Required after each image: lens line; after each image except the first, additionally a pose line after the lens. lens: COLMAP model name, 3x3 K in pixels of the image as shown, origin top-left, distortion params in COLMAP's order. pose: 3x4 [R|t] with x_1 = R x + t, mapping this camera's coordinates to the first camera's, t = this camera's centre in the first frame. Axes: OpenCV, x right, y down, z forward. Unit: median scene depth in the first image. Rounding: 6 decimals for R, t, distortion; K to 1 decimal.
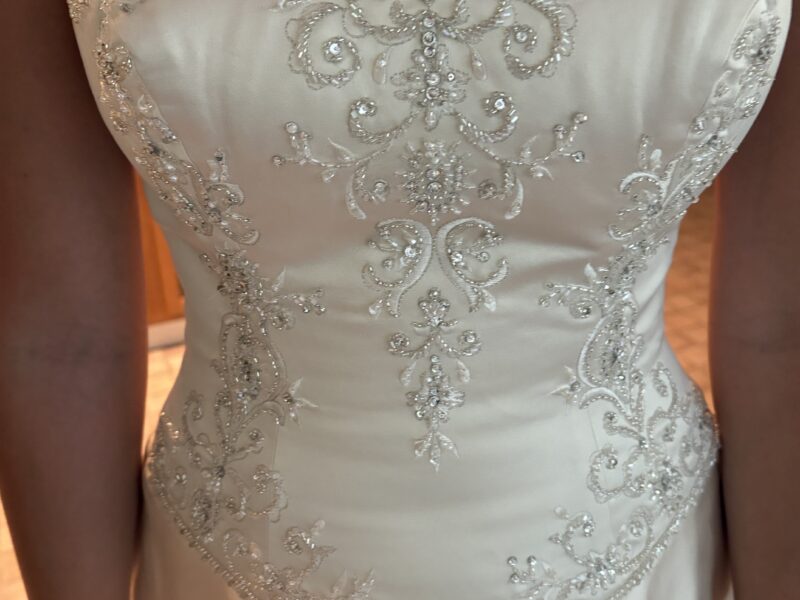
lens RADIAL K [[793.7, 0, 400.7], [0, 793.7, 299.1], [0, 0, 1]] dist [0.006878, 0.000000]
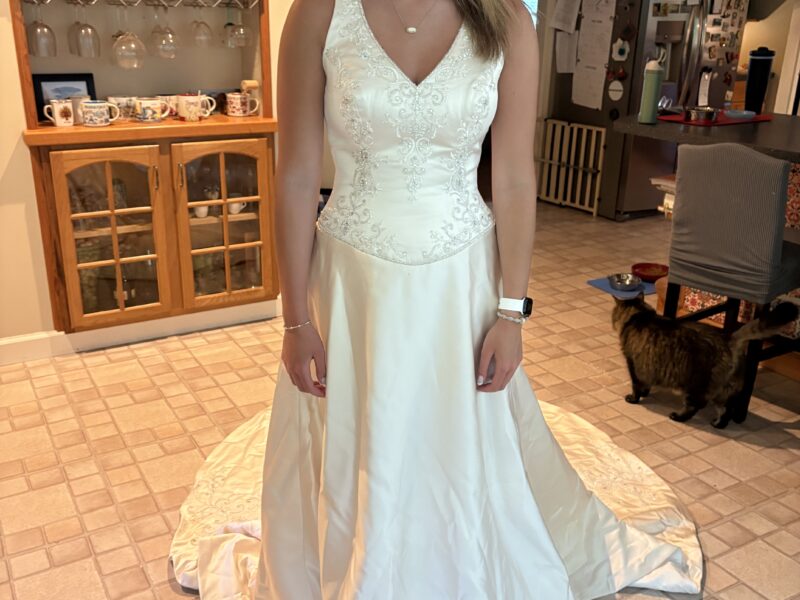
lens RADIAL K [[793.7, 0, 399.0], [0, 793.7, 301.5], [0, 0, 1]] dist [0.006878, 0.000000]
pose [[0.992482, 0.008163, 0.122118, -0.560946], [0.003491, 0.995480, -0.094912, 1.178377], [-0.122341, 0.094624, 0.987967, -3.139369]]
